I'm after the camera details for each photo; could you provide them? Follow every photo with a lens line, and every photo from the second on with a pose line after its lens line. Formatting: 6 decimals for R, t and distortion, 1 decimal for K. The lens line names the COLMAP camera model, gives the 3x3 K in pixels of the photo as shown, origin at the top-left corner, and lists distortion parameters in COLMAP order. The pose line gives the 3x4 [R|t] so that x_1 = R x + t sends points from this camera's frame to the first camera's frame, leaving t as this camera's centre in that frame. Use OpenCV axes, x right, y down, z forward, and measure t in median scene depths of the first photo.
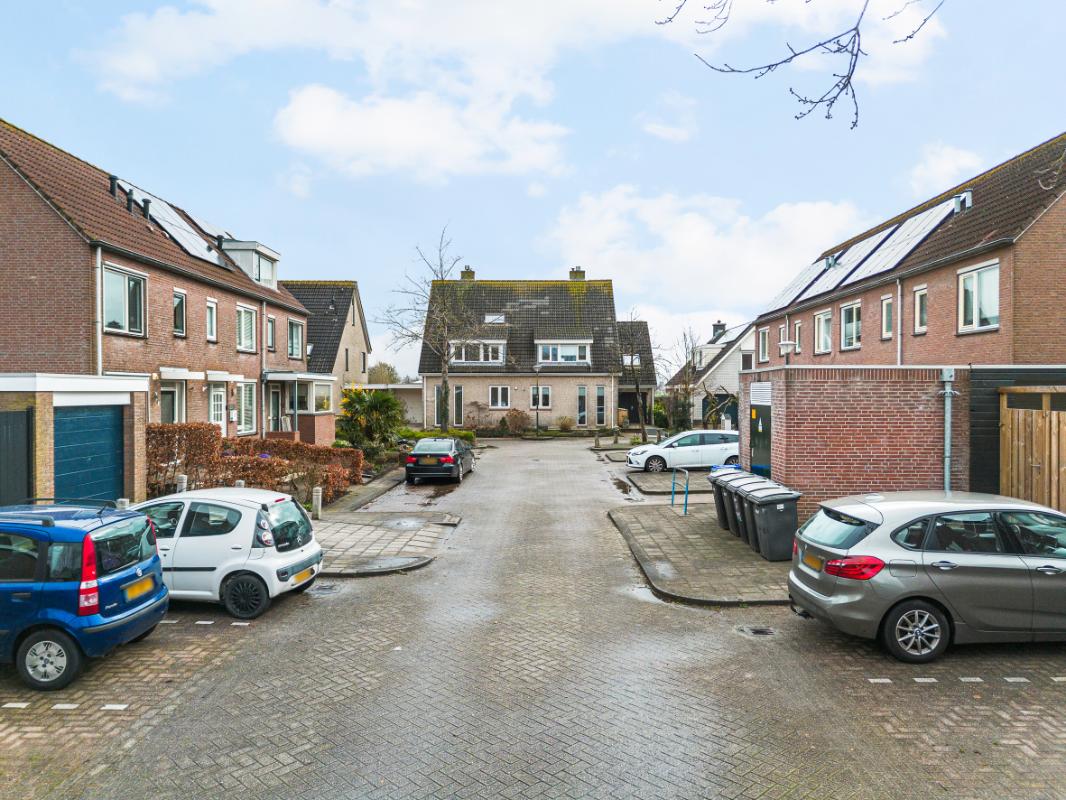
lens RADIAL K [[747.8, 0, 533.0], [0, 747.8, 400.0], [0, 0, 1]] dist [0.001601, -0.030019]
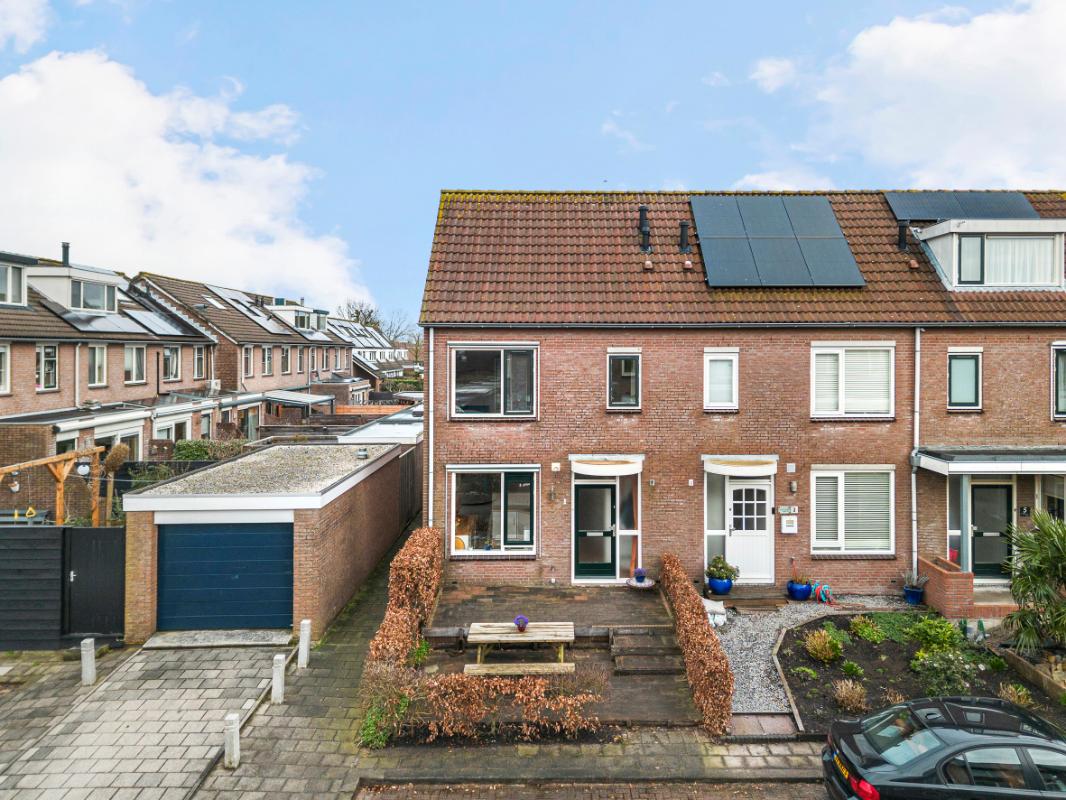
lens RADIAL K [[766.6, 0, 571.1], [0, 766.6, 346.2], [0, 0, 1]] dist [0.060400, -0.031819]
pose [[0.038768, -0.011304, -0.999184, 0.279166], [-0.008780, 0.999894, -0.011653, -0.136371], [0.999210, 0.009224, 0.038664, 0.889986]]
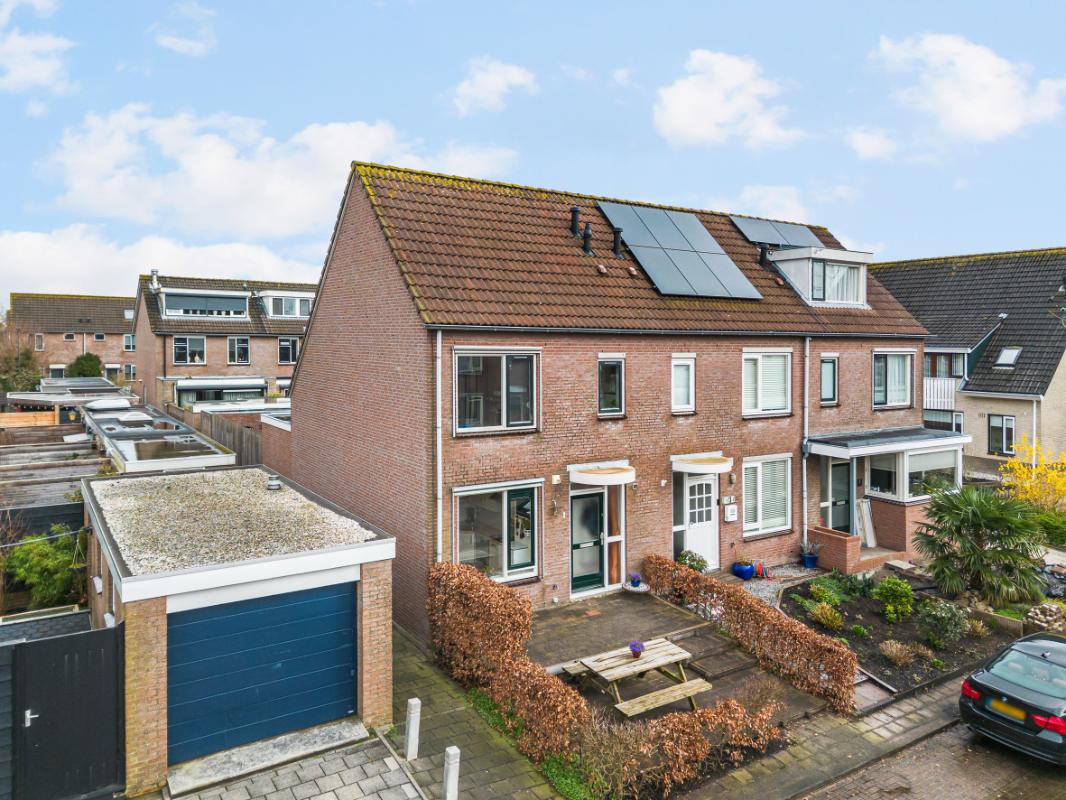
lens RADIAL K [[762.9, 0, 535.6], [0, 762.9, 345.9], [0, 0, 1]] dist [0.079765, -0.063383]
pose [[0.560049, 0.005328, -0.828442, 0.105372], [-0.014404, 0.999891, -0.003307, -0.147629], [0.828334, 0.013785, 0.560065, 0.499571]]
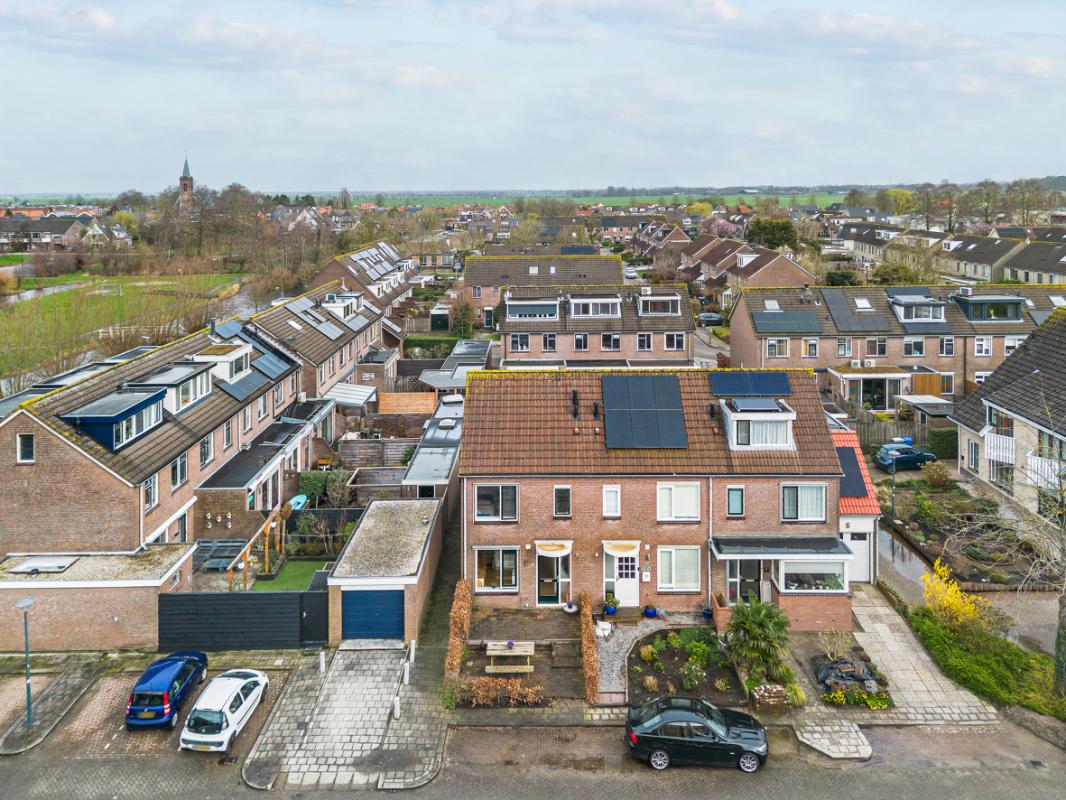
lens RADIAL K [[756.8, 0, 545.0], [0, 756.8, 204.6], [0, 0, 1]] dist [0.063619, -0.033431]
pose [[0.015211, 0.006422, -0.999864, 0.988155], [-0.004122, 0.999971, 0.006360, -0.686969], [0.999876, 0.004025, 0.015237, 0.912528]]
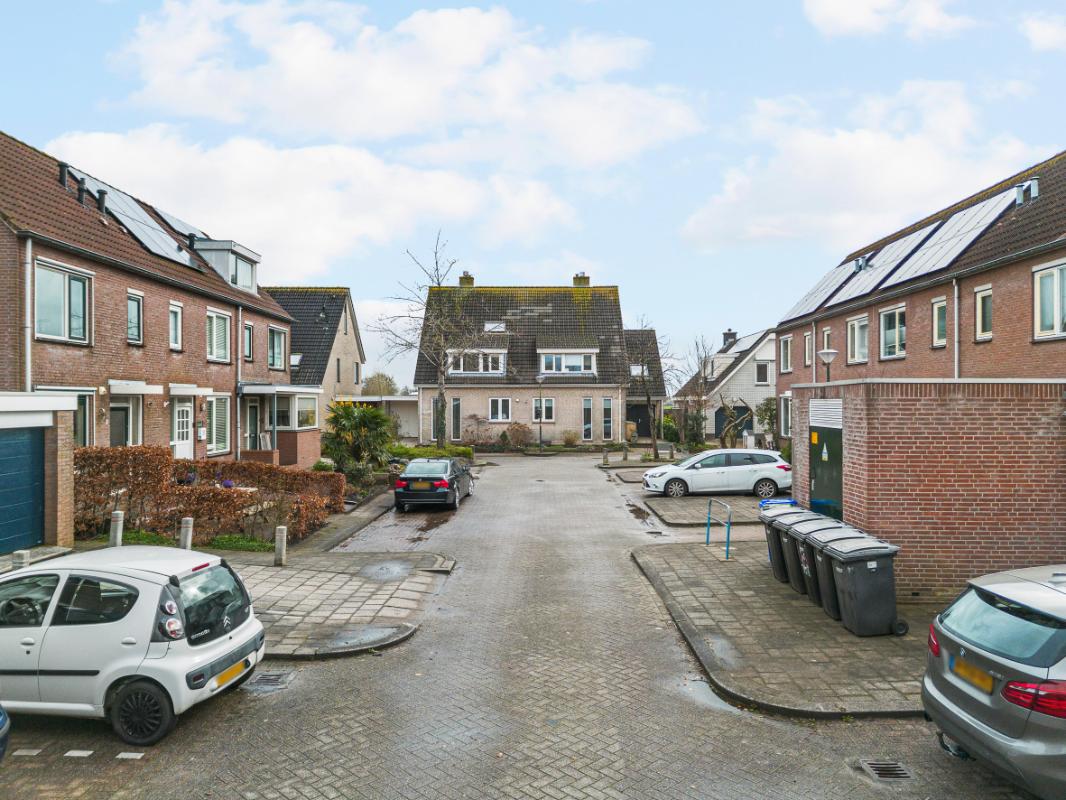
lens RADIAL K [[747.8, 0, 533.0], [0, 747.8, 400.0], [0, 0, 1]] dist [0.001601, -0.030019]
pose [[1.000000, -0.000849, 0.000440, -0.007612], [0.000855, 0.999912, -0.013239, -0.008012], [-0.000429, 0.013239, 0.999912, 0.123423]]
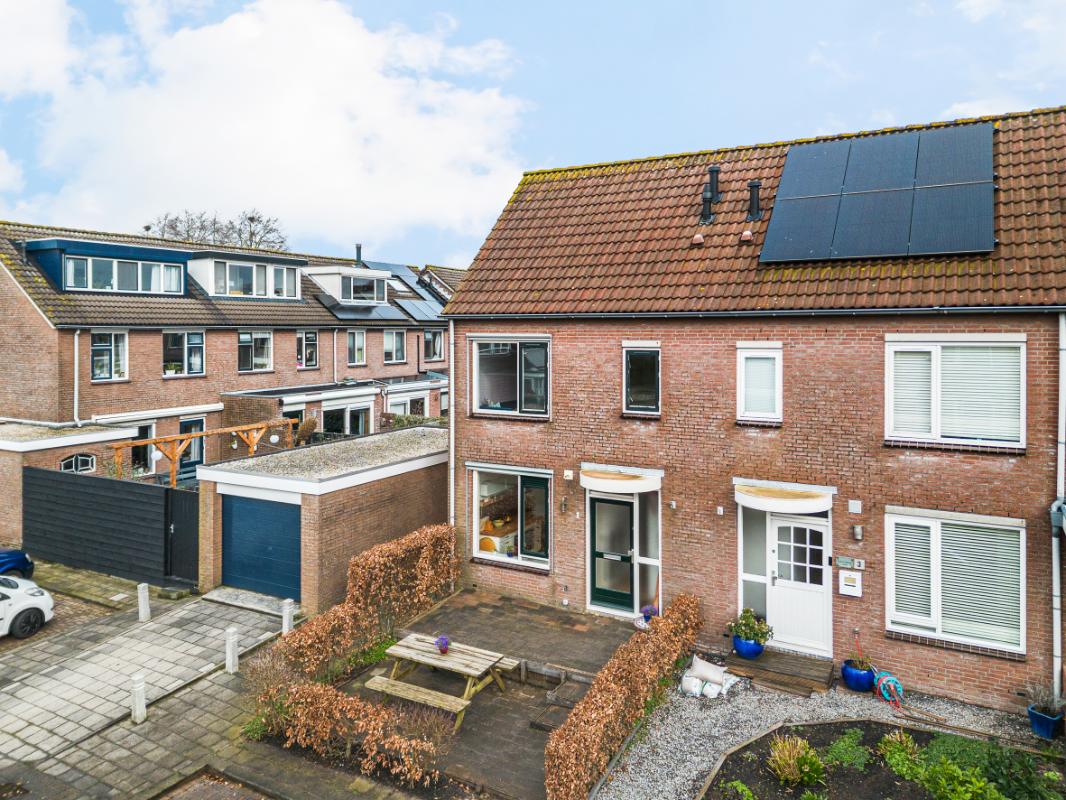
lens RADIAL K [[777.7, 0, 536.1], [0, 777.7, 330.9], [0, 0, 1]] dist [0.057651, -0.034947]
pose [[-0.477325, 0.000903, -0.878726, 0.138796], [-0.006500, 0.999968, 0.004558, -0.154750], [0.878703, 0.007887, -0.477304, 1.196990]]
